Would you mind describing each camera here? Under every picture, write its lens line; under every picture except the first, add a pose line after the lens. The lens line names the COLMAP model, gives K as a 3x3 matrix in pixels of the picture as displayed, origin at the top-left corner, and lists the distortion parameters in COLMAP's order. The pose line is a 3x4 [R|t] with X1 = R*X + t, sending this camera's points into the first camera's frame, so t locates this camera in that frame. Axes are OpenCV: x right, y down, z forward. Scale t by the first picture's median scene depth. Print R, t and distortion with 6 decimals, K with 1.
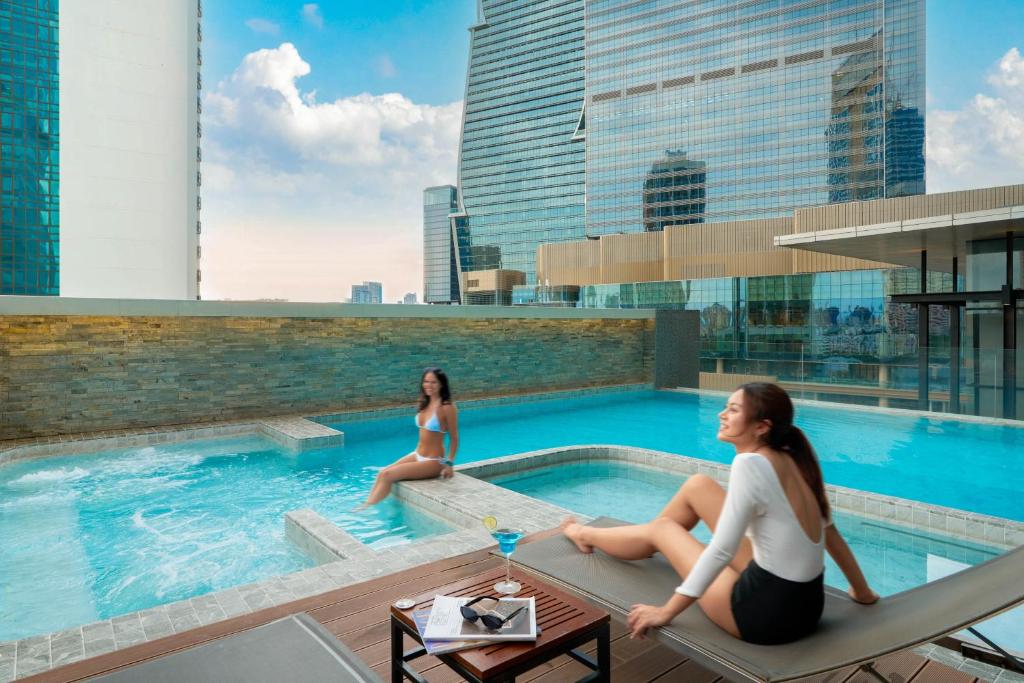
lens RADIAL K [[609.5, 0, 514.0], [0, 609.5, 328.1], [0, 0, 1]] dist [-0.003316, 0.000161]
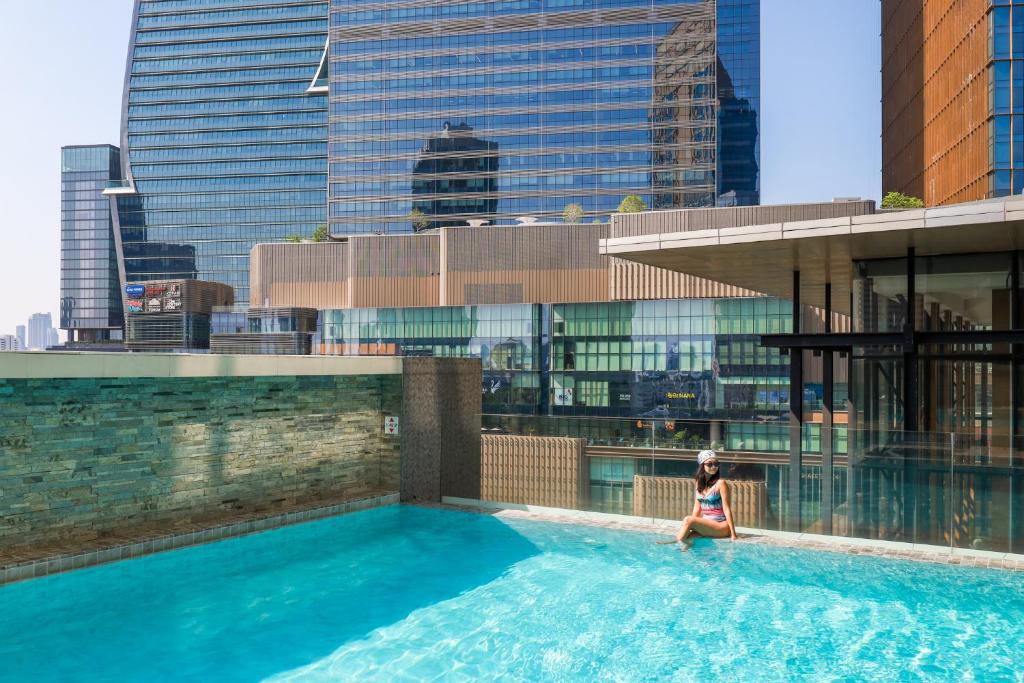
lens RADIAL K [[609.5, 0, 514.0], [0, 609.5, 328.1], [0, 0, 1]] dist [-0.003316, 0.000161]
pose [[0.947933, 0.016976, 0.318018, 0.101055], [-0.004512, 0.999194, -0.039889, -0.023104], [-0.318438, 0.036377, 0.947245, 0.301497]]
